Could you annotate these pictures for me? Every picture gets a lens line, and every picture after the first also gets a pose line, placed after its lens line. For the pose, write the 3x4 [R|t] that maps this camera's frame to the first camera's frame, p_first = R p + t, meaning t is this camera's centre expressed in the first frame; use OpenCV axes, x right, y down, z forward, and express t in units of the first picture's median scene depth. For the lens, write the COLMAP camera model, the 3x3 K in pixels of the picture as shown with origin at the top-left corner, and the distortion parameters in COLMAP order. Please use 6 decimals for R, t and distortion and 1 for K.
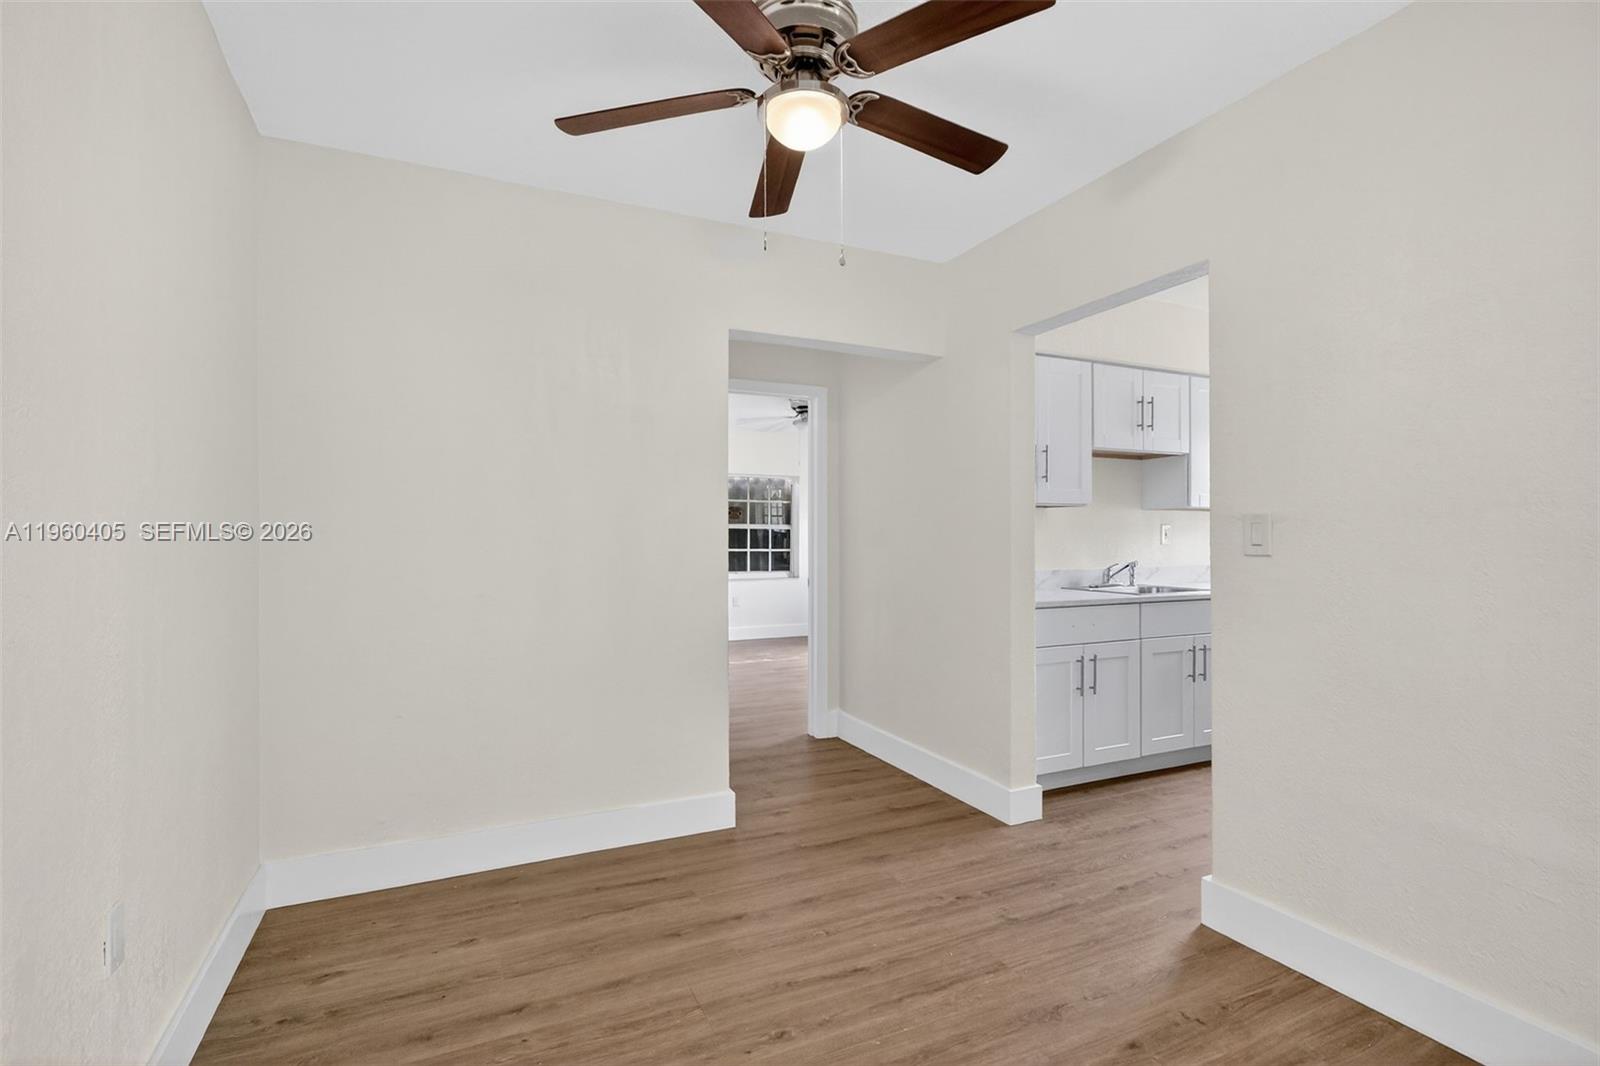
lens RADIAL K [[731.8, 0, 806.9], [0, 731.8, 534.8], [0, 0, 1]] dist [0.001258, 0.000194]
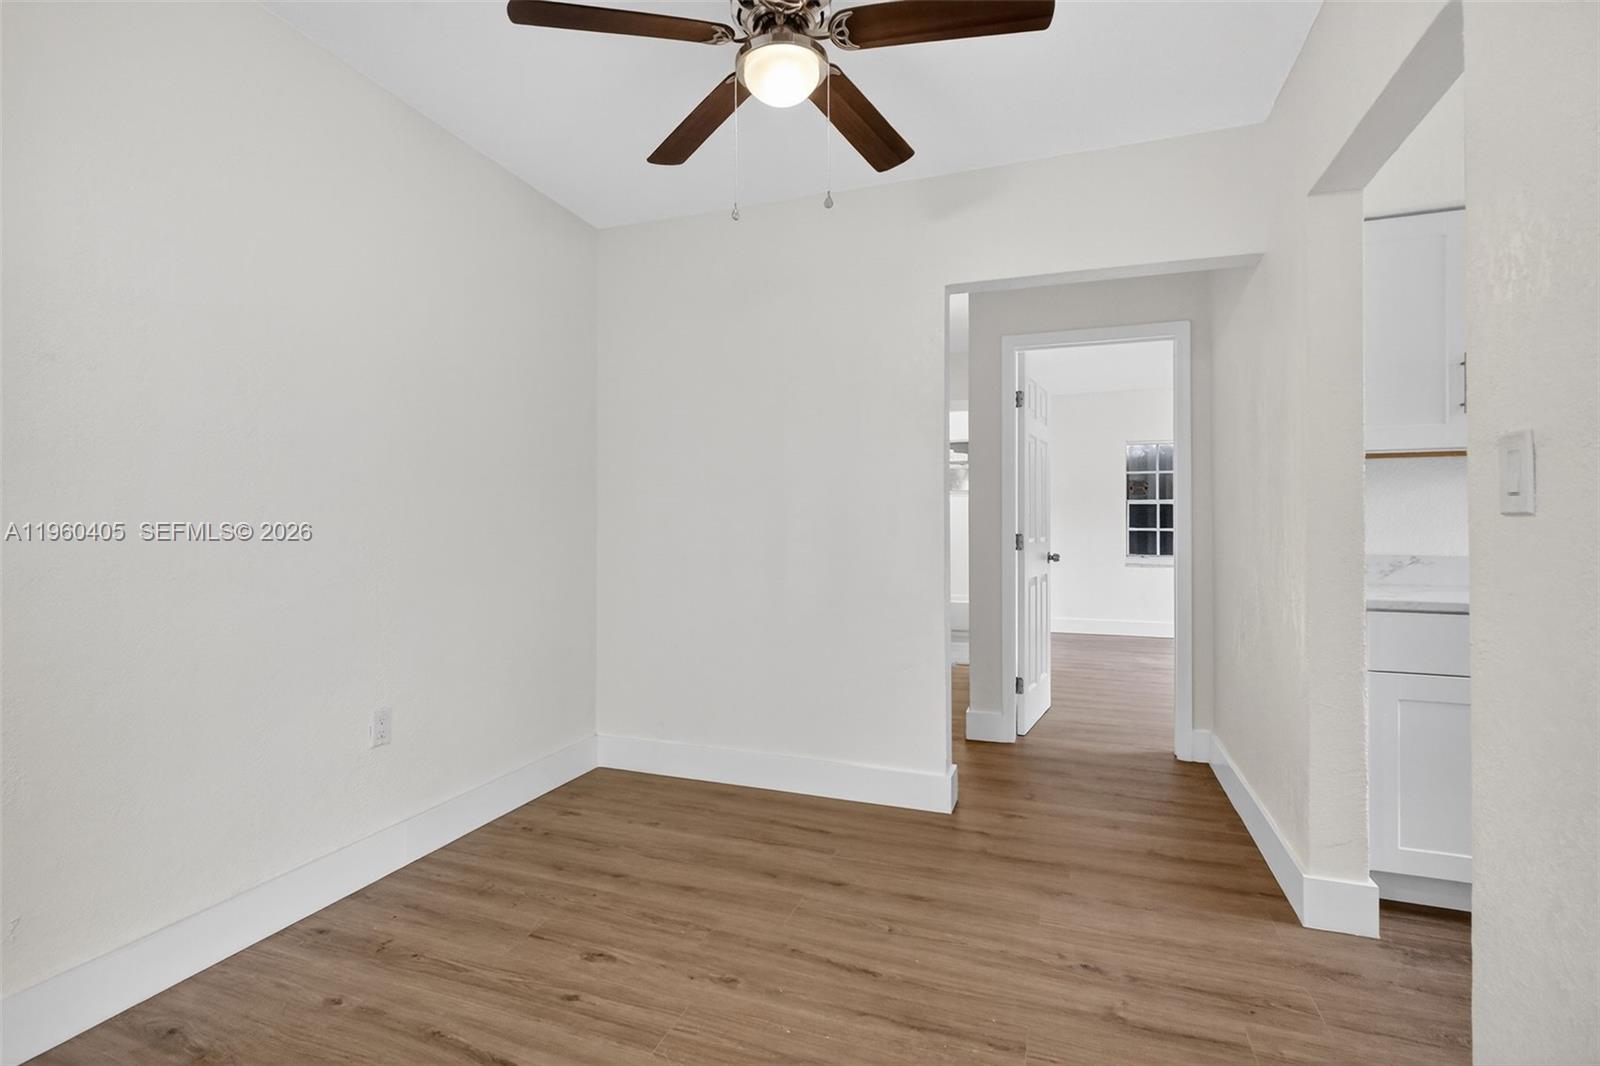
lens RADIAL K [[731.8, 0, 806.9], [0, 731.8, 534.8], [0, 0, 1]] dist [0.001258, 0.000194]
pose [[0.707120, 0.008466, -0.707043, 0.569954], [0.004681, 0.999850, 0.016654, 0.025969], [0.707078, -0.015086, 0.706974, 0.262062]]
